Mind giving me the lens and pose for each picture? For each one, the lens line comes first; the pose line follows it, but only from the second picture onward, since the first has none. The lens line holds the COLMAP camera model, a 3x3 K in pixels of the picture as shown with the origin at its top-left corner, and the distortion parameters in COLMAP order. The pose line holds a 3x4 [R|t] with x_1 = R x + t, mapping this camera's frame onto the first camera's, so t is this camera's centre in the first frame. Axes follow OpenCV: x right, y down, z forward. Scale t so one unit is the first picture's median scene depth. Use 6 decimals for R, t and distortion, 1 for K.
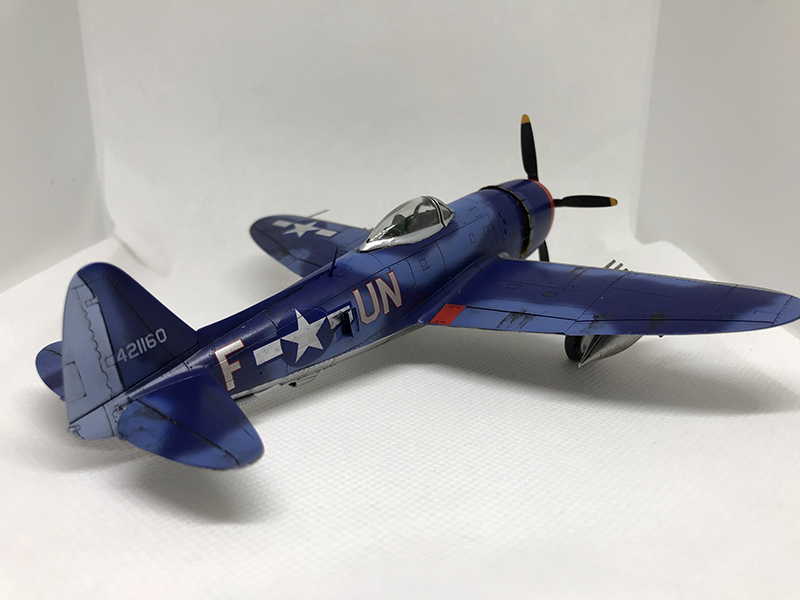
lens RADIAL K [[656.2, 0, 399.5], [0, 656.2, 299.7], [0, 0, 1]] dist [0.001118, -0.008578]
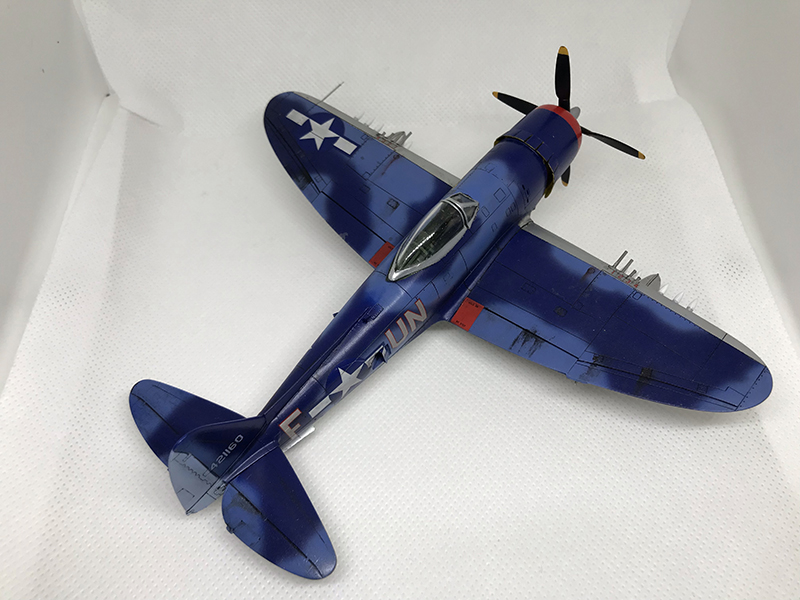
lens RADIAL K [[656.2, 0, 401.0], [0, 656.2, 299.3], [0, 0, 1]] dist [0.001118, -0.008578]
pose [[0.999950, -0.006661, -0.007499, -0.029377], [0.009745, 0.822216, 0.569093, -0.597127], [0.002375, -0.569137, 0.822239, 0.084561]]
